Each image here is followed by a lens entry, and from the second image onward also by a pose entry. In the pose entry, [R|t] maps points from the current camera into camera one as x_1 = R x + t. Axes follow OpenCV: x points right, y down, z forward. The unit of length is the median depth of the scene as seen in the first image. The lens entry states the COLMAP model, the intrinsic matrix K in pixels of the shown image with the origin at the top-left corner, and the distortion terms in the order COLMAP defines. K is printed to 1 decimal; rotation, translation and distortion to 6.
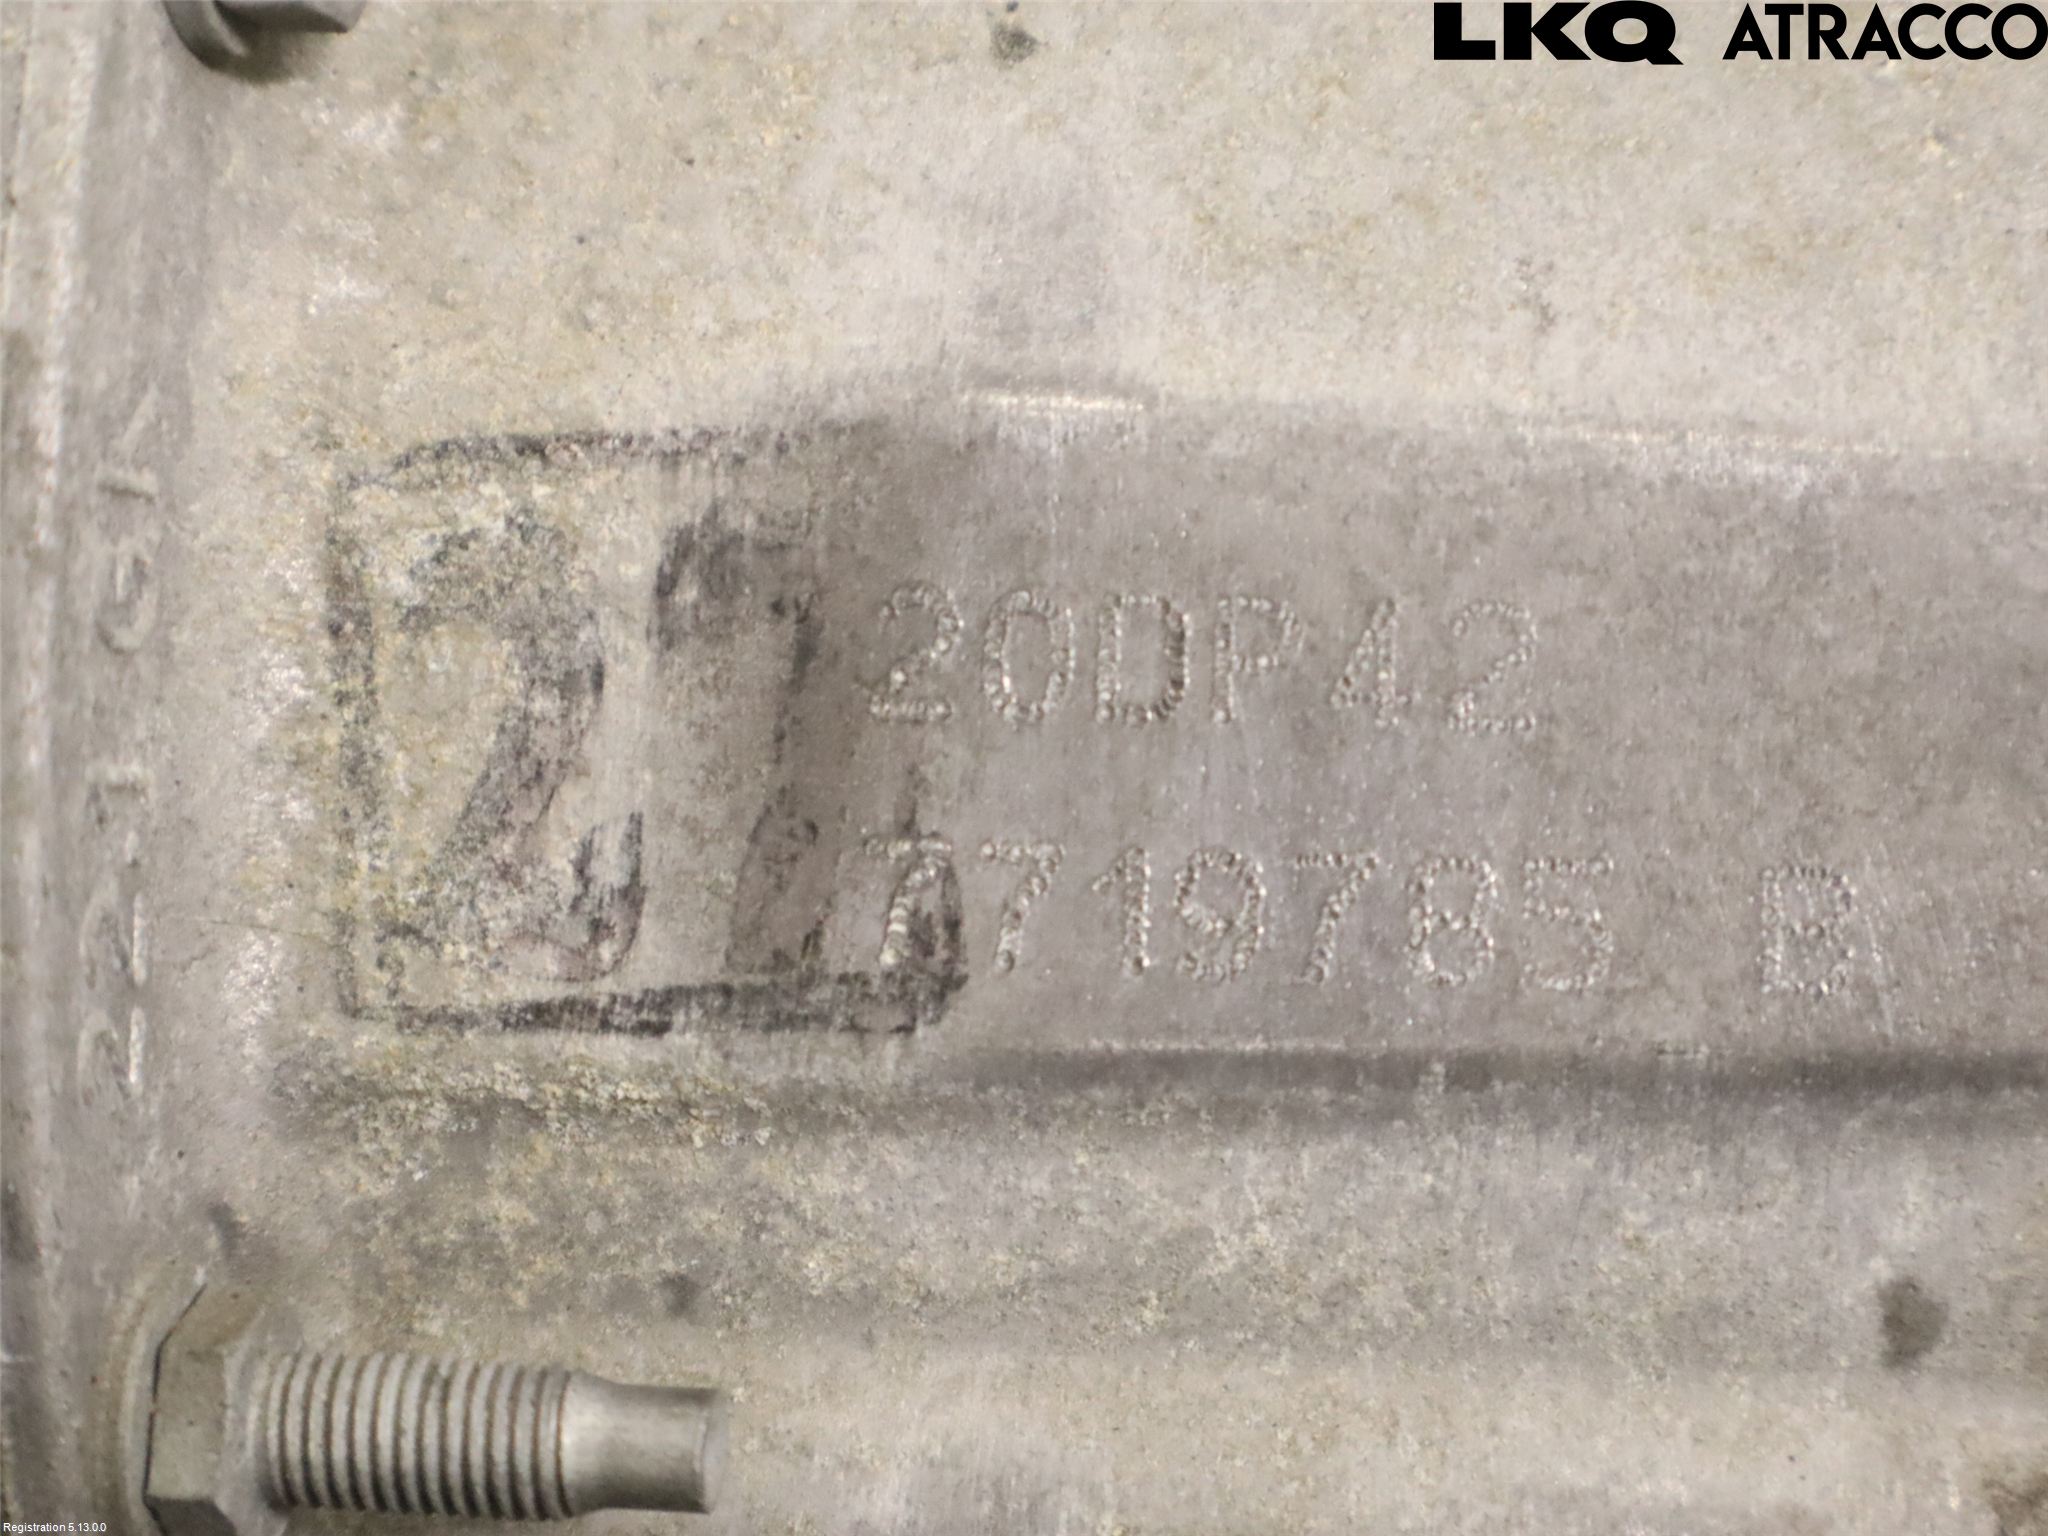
lens RADIAL K [[4491.6, 0, 1024.0], [0, 4491.6, 768.0], [0, 0, 1]] dist [0.085313, 0.110644]
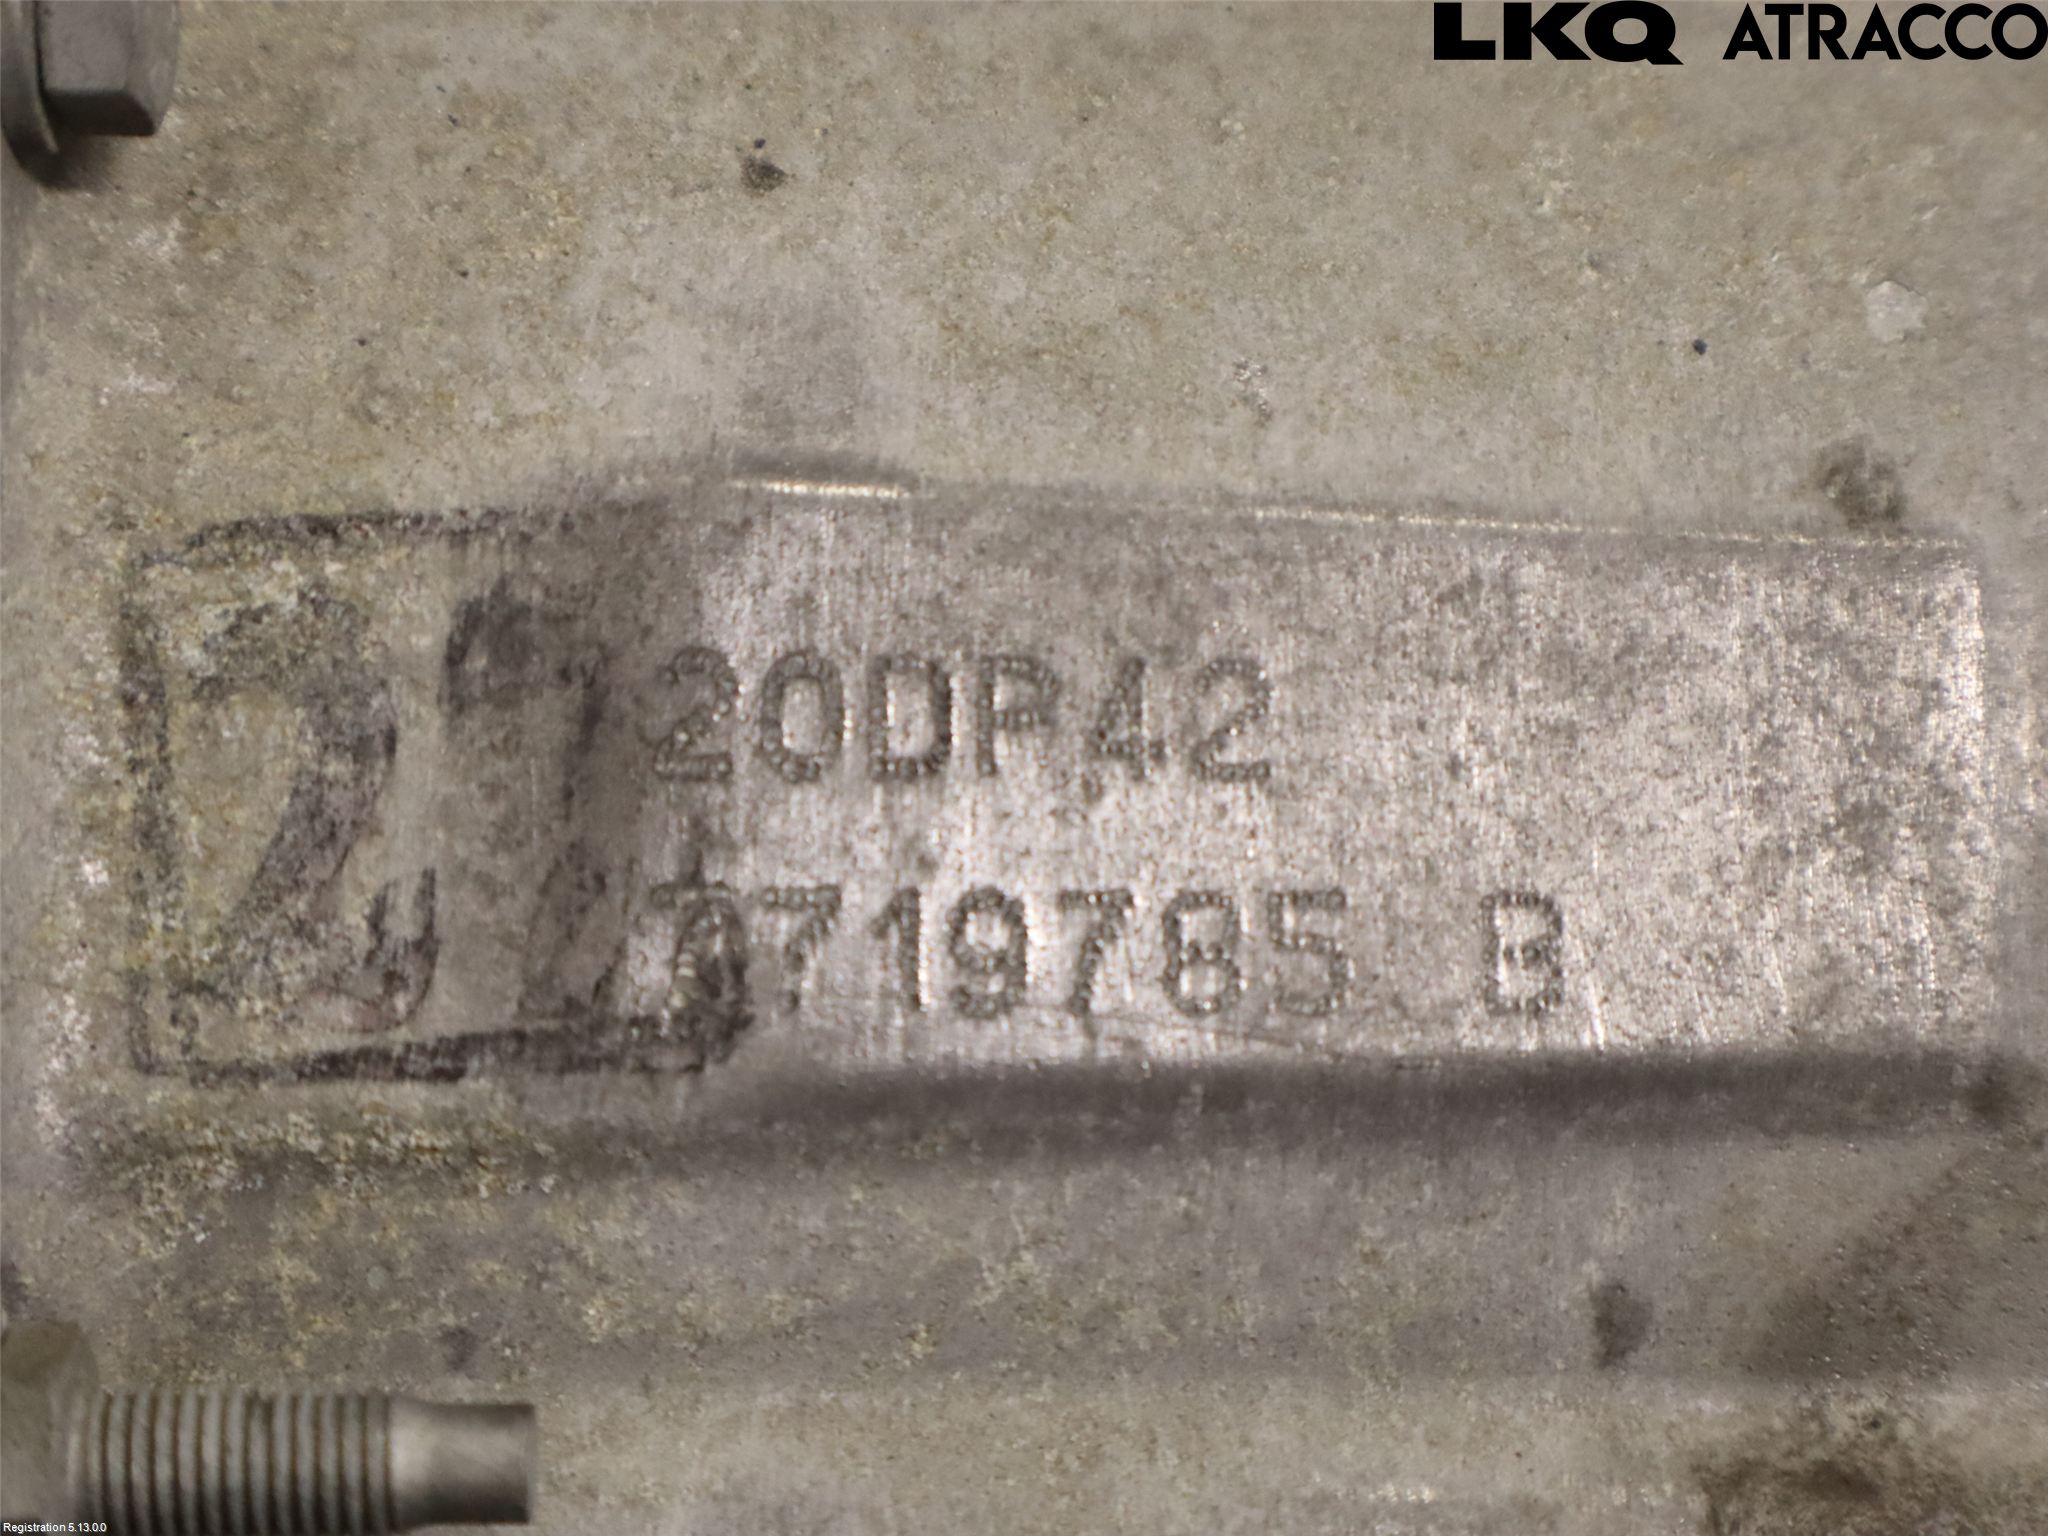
lens RADIAL K [[4491.6, 0, 1024.0], [0, 4491.6, 768.0], [0, 0, 1]] dist [0.085313, 0.110644]
pose [[0.979074, 0.002047, 0.203492, -0.163281], [0.029658, 0.987838, -0.152631, 0.149997], [-0.201330, 0.155472, 0.967106, -0.042406]]
